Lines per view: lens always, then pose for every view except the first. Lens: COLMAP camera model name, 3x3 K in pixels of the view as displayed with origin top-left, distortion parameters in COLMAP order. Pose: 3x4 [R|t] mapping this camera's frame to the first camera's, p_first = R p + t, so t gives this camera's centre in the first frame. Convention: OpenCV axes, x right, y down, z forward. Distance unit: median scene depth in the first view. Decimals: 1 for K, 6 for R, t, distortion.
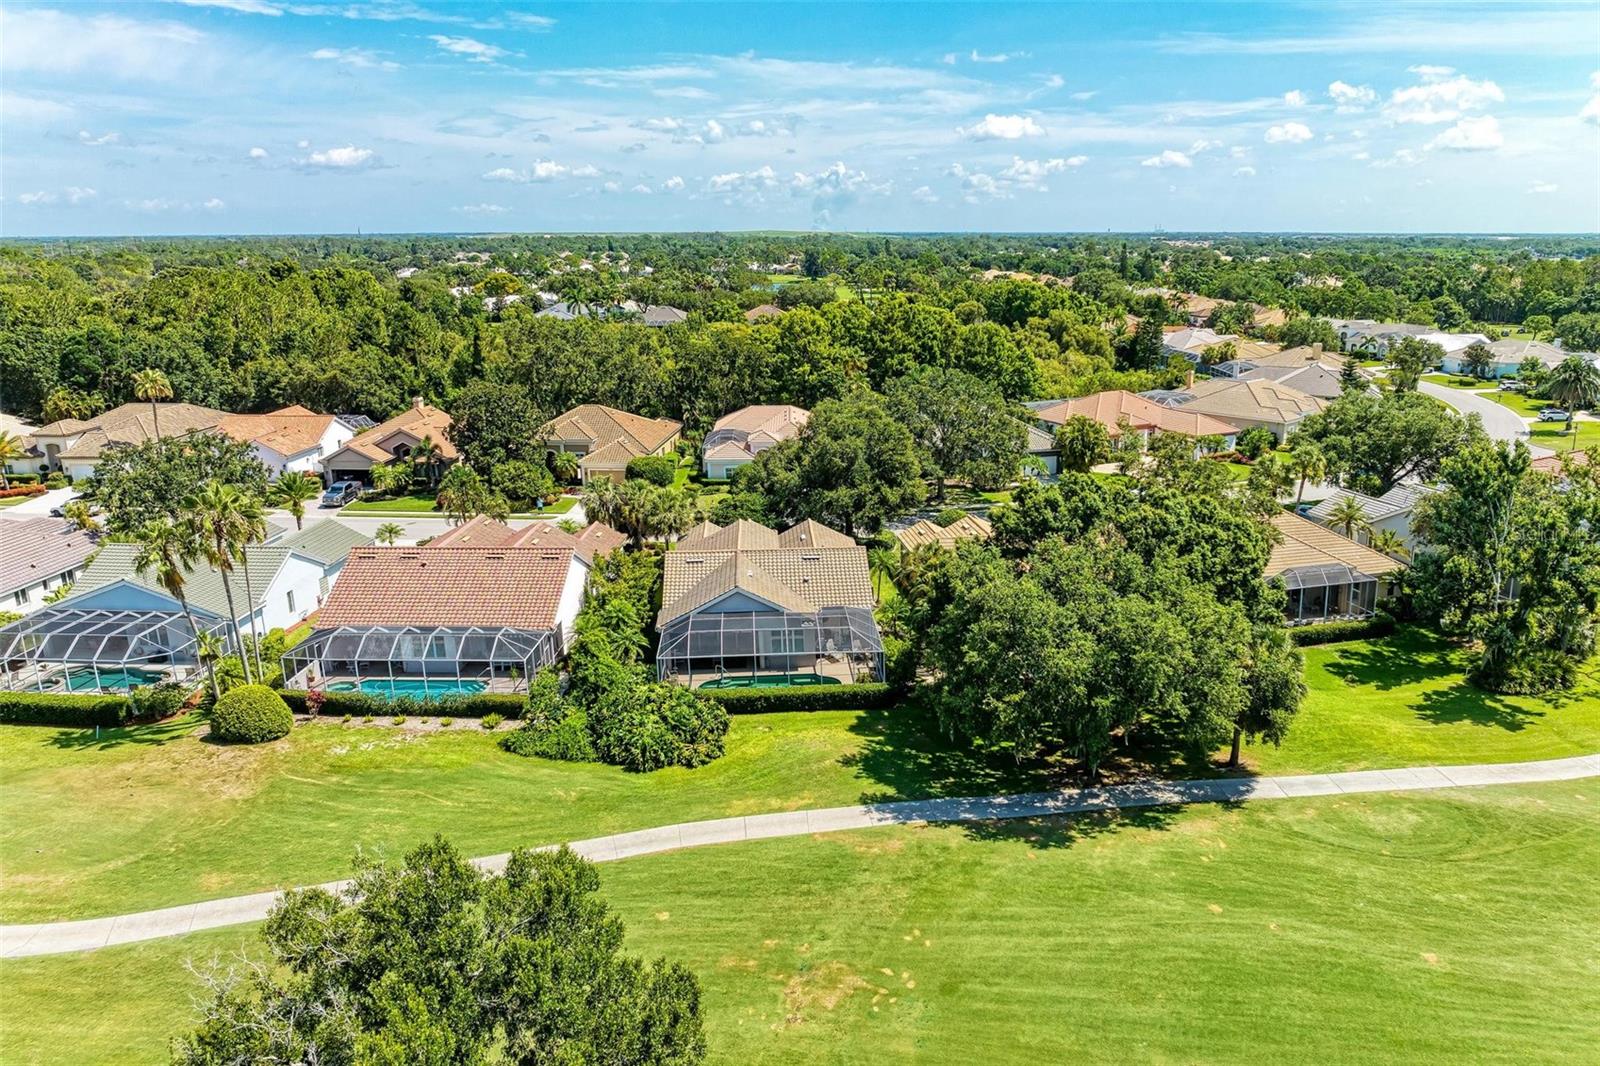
lens RADIAL K [[1115.7, 0, 881.0], [0, 1115.7, 534.6], [0, 0, 1]] dist [-0.005054, -0.026414]
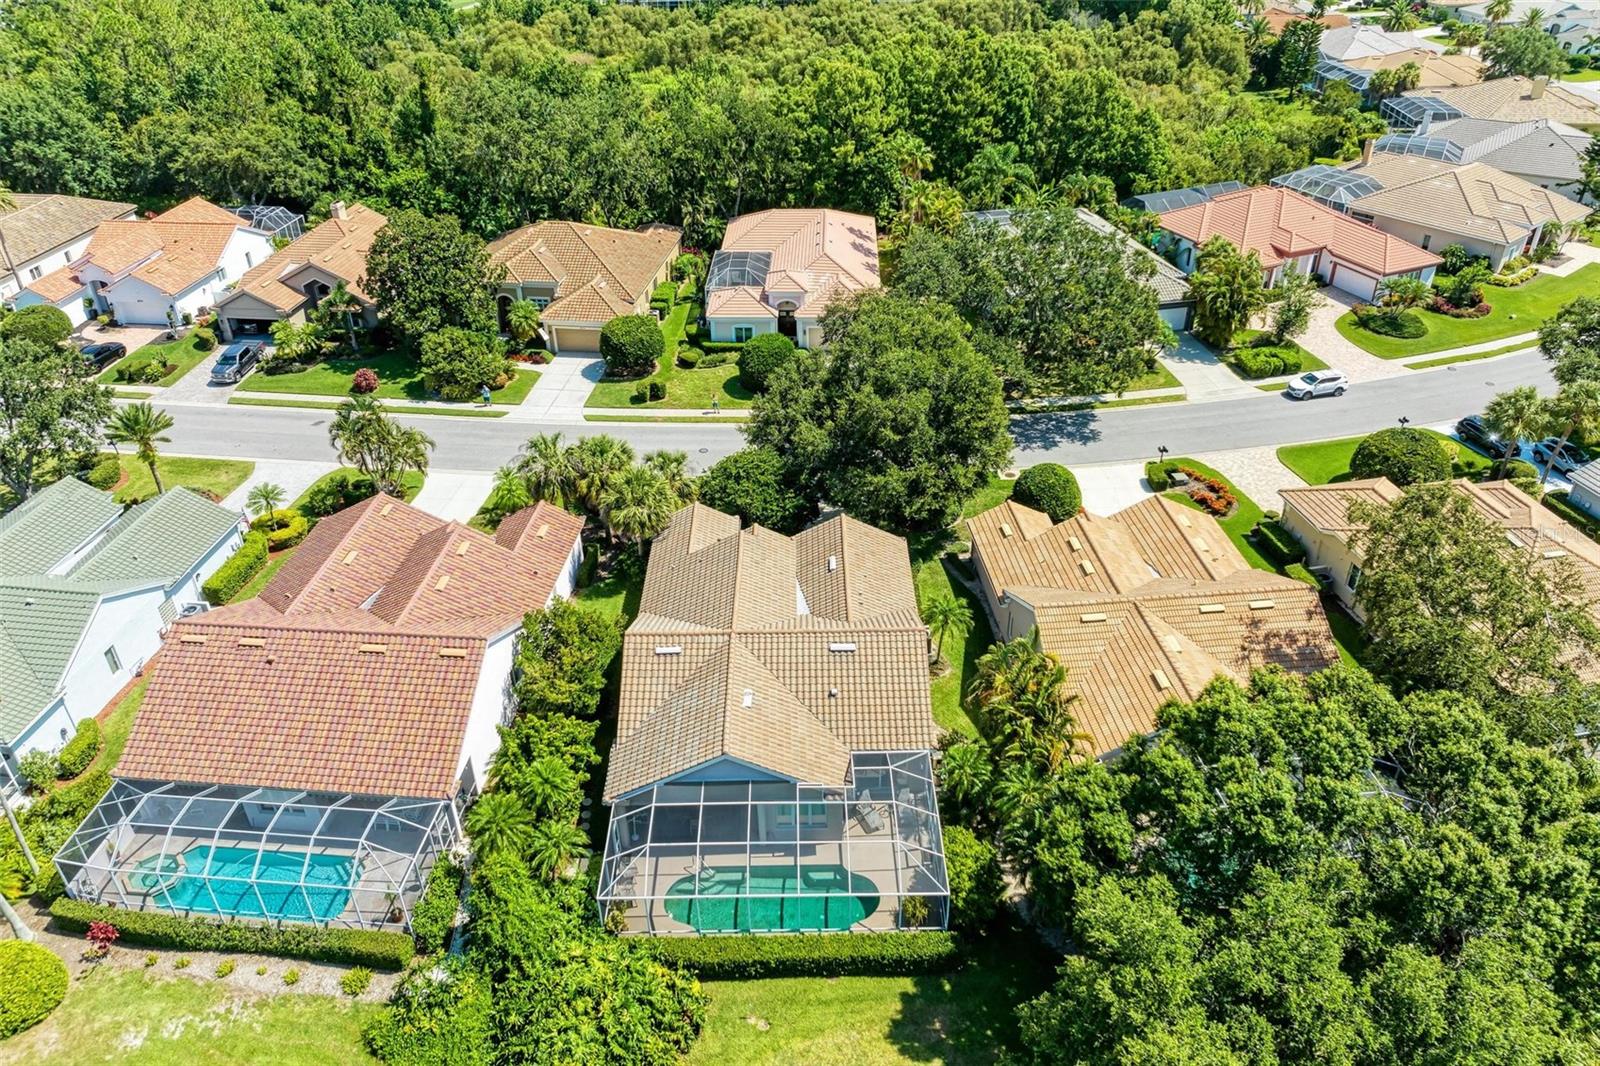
lens RADIAL K [[1183.9, 0, 800.0], [0, 1183.9, 533.0], [0, 0, 1]] dist [-0.044557, 0.037625]
pose [[0.994284, 0.055248, -0.091356, -0.016165], [-0.027354, 0.958957, 0.282230, -0.143046], [0.103199, -0.278118, 0.954987, 0.205925]]
